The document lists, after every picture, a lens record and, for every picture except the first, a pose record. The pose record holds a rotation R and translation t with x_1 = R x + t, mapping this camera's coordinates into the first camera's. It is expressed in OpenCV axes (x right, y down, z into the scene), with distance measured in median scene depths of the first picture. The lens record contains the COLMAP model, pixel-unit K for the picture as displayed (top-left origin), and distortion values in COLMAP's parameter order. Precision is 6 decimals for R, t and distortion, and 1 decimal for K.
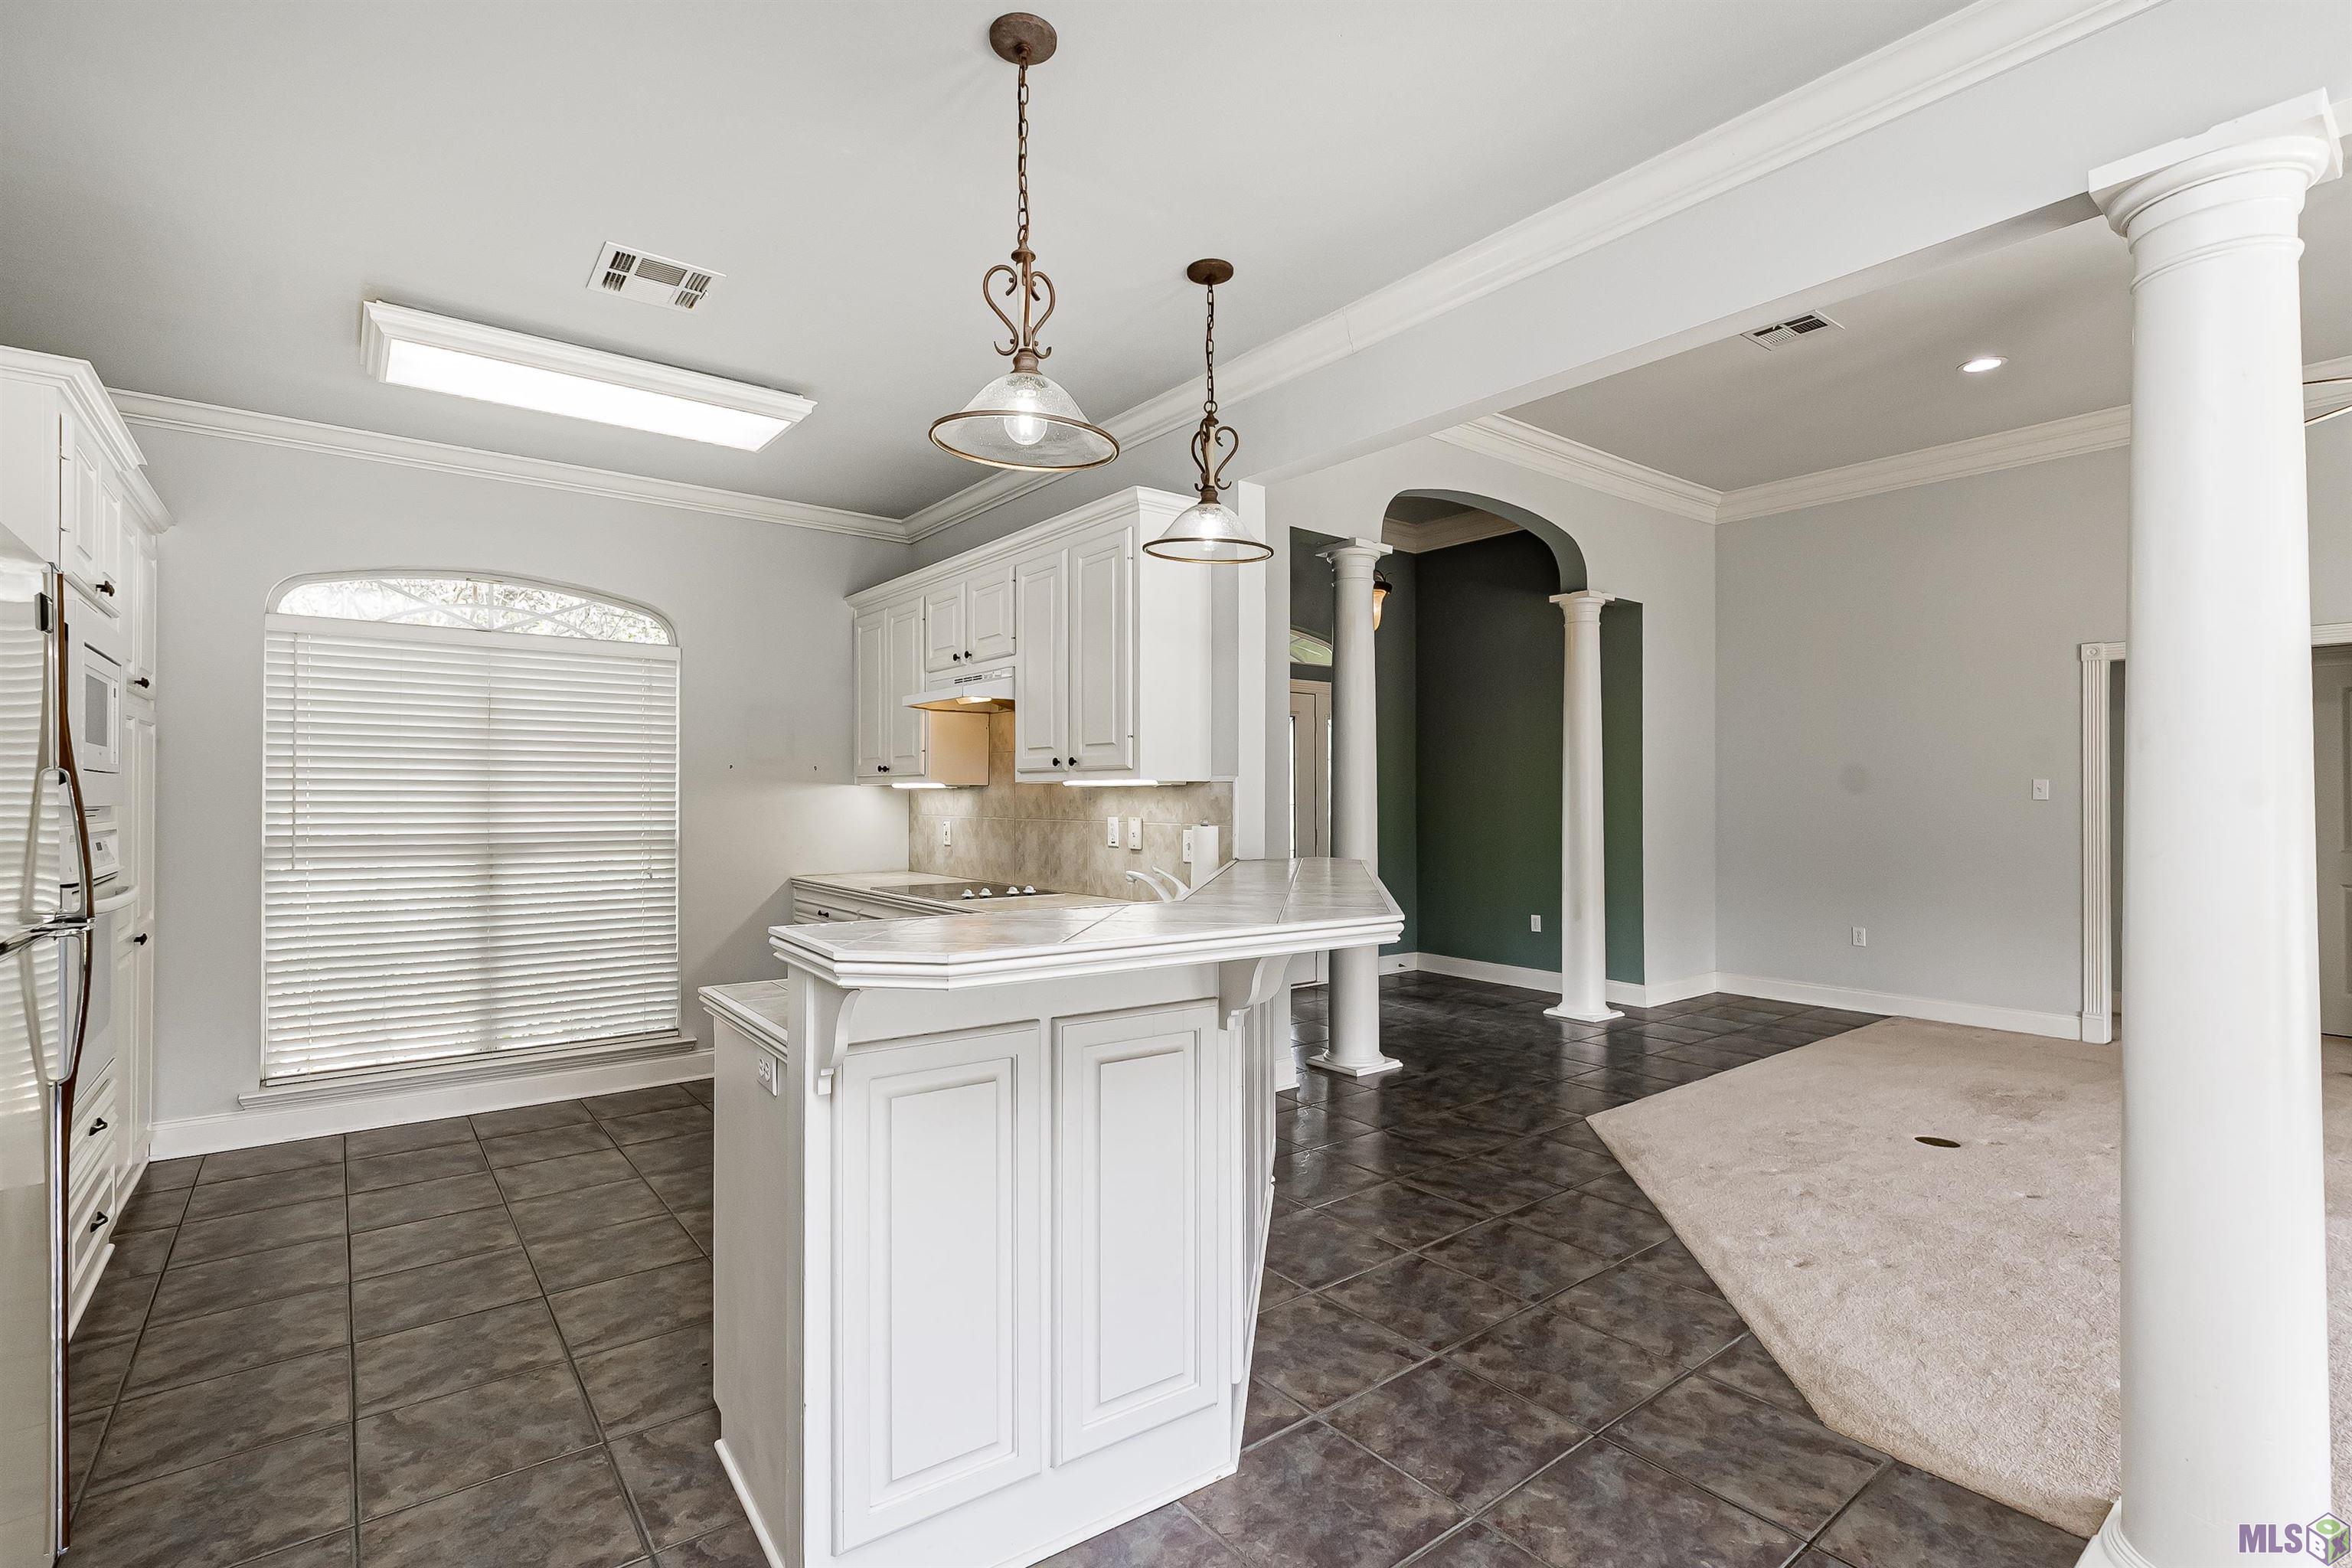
lens RADIAL K [[1050.1, 0, 1113.9], [0, 1050.1, 784.6], [0, 0, 1]] dist [-0.001383, -0.000447]
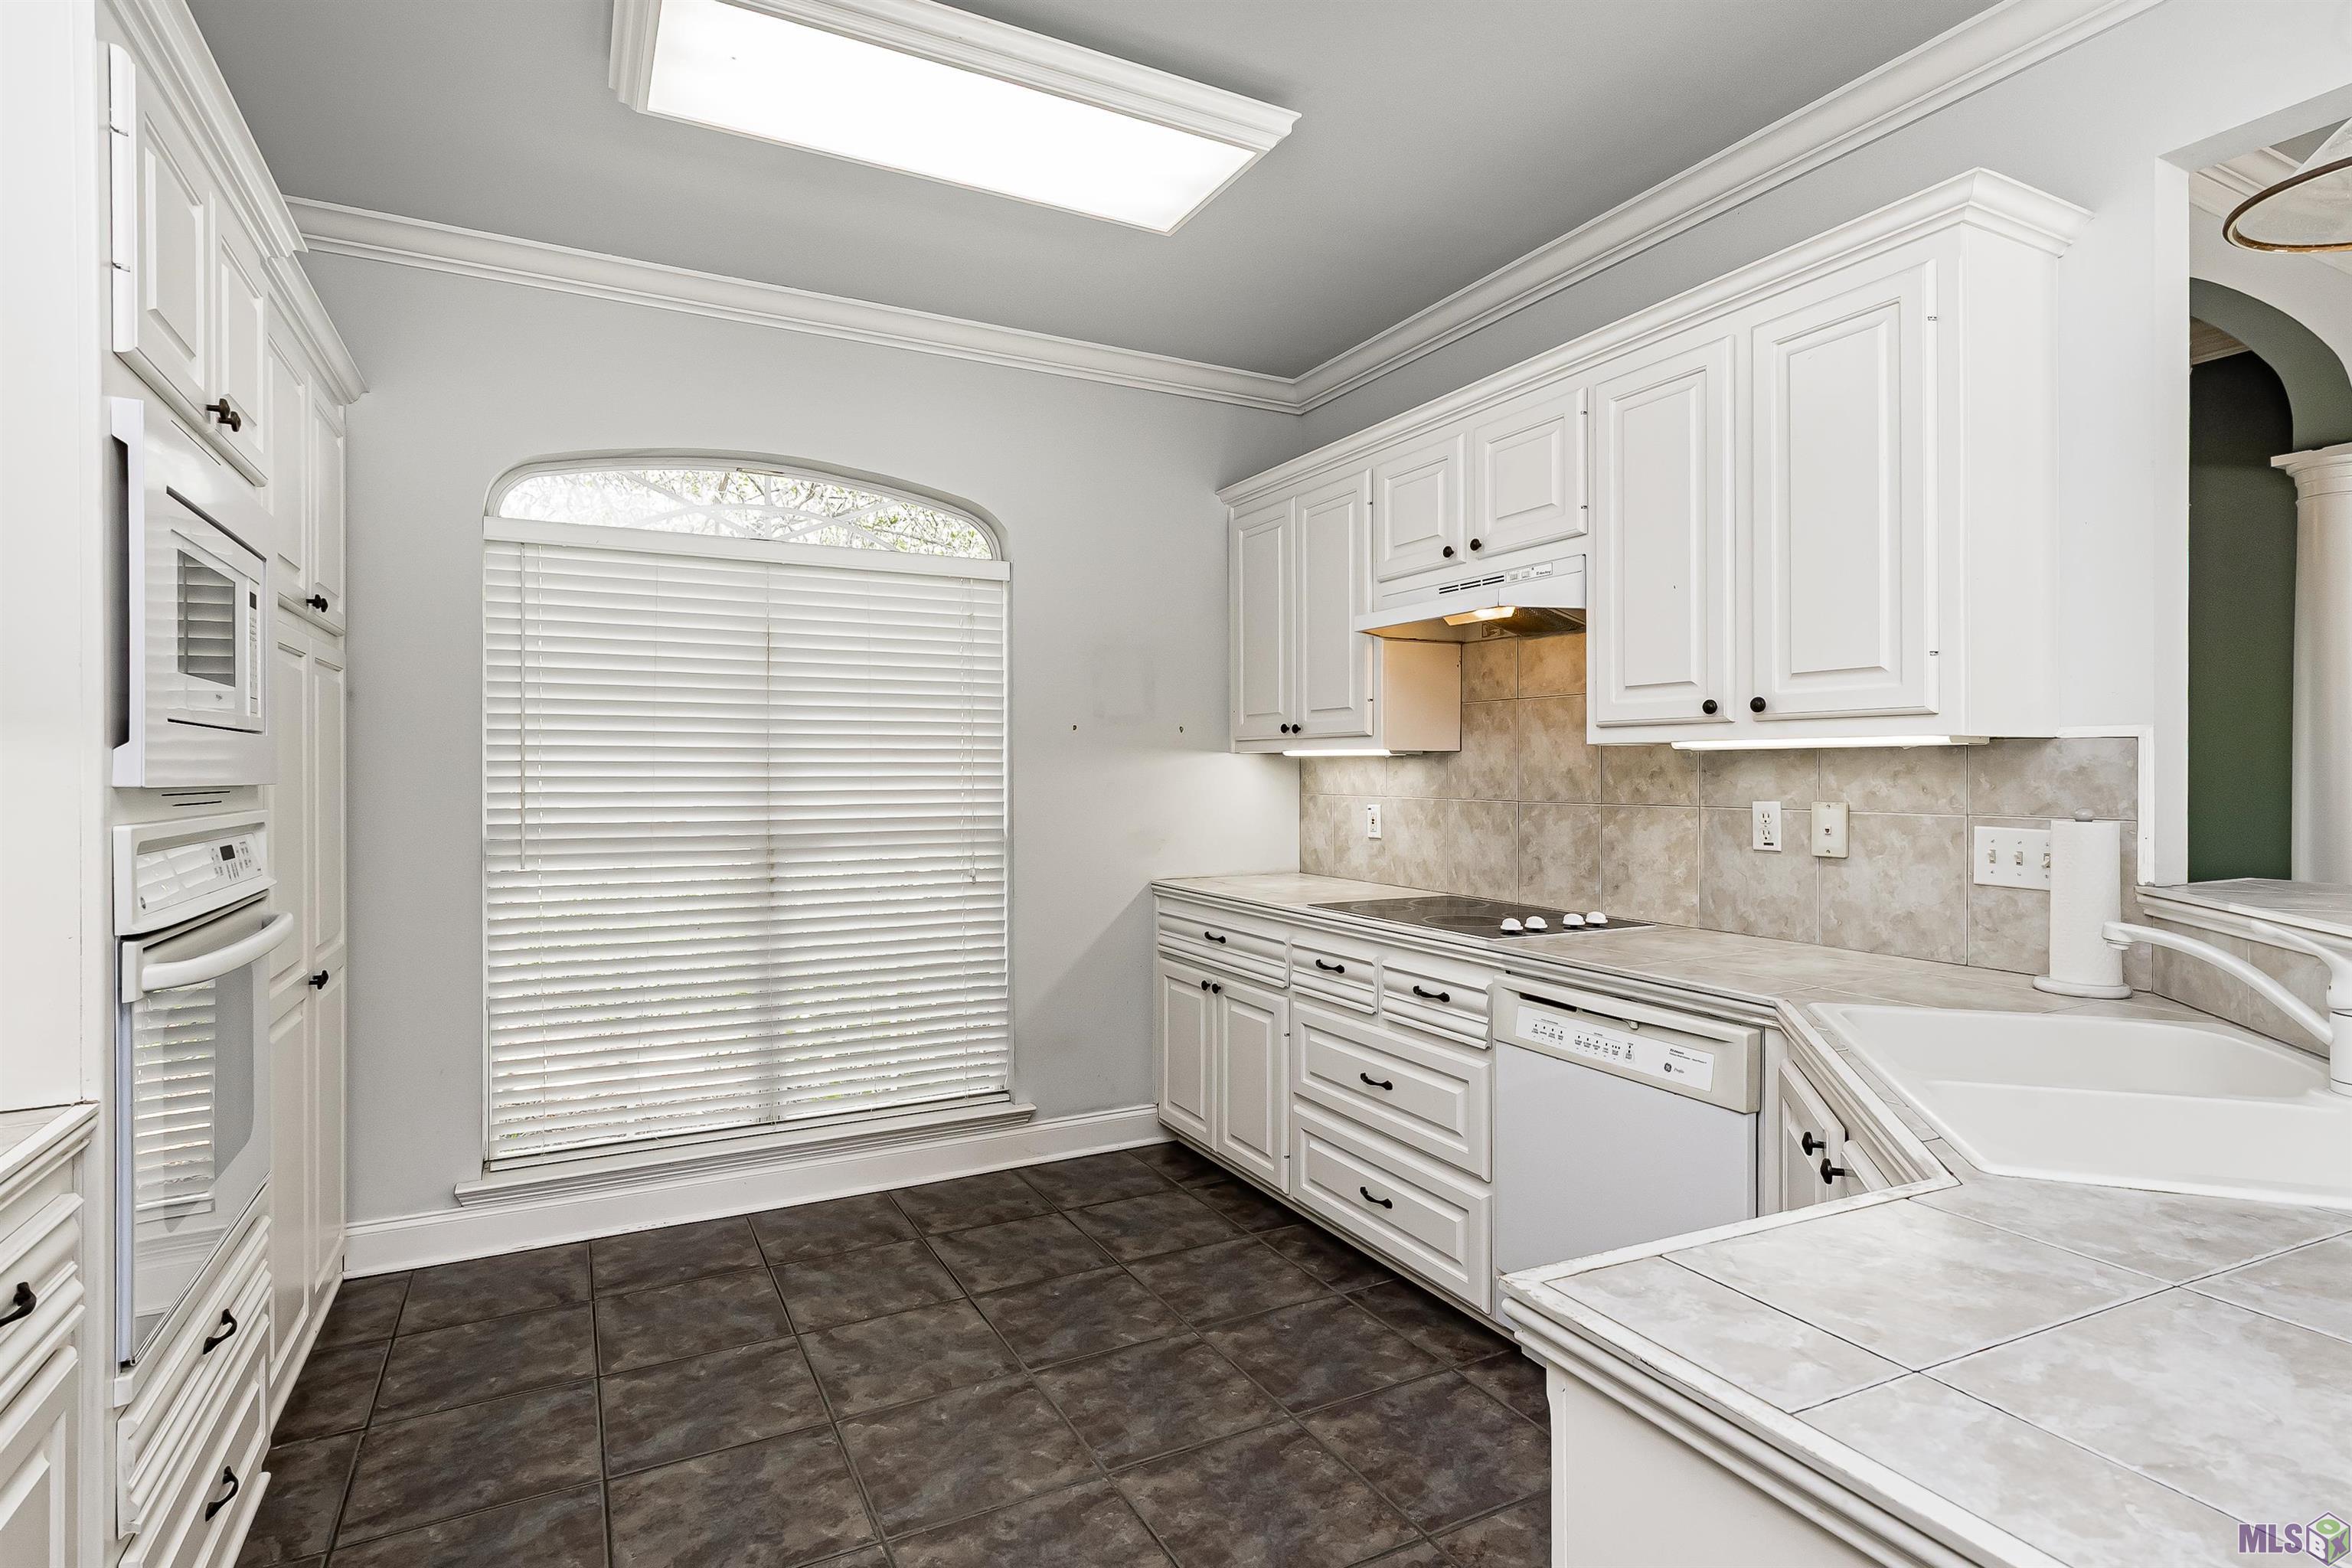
lens RADIAL K [[1151.6, 0, 1172.4], [0, 1151.6, 767.4], [0, 0, 1]] dist [0.003051, -0.000359]
pose [[0.988409, -0.002435, -0.151794, -0.219543], [0.003919, 0.999947, 0.009480, 0.003844], [0.151763, -0.009965, 0.988367, 0.284407]]
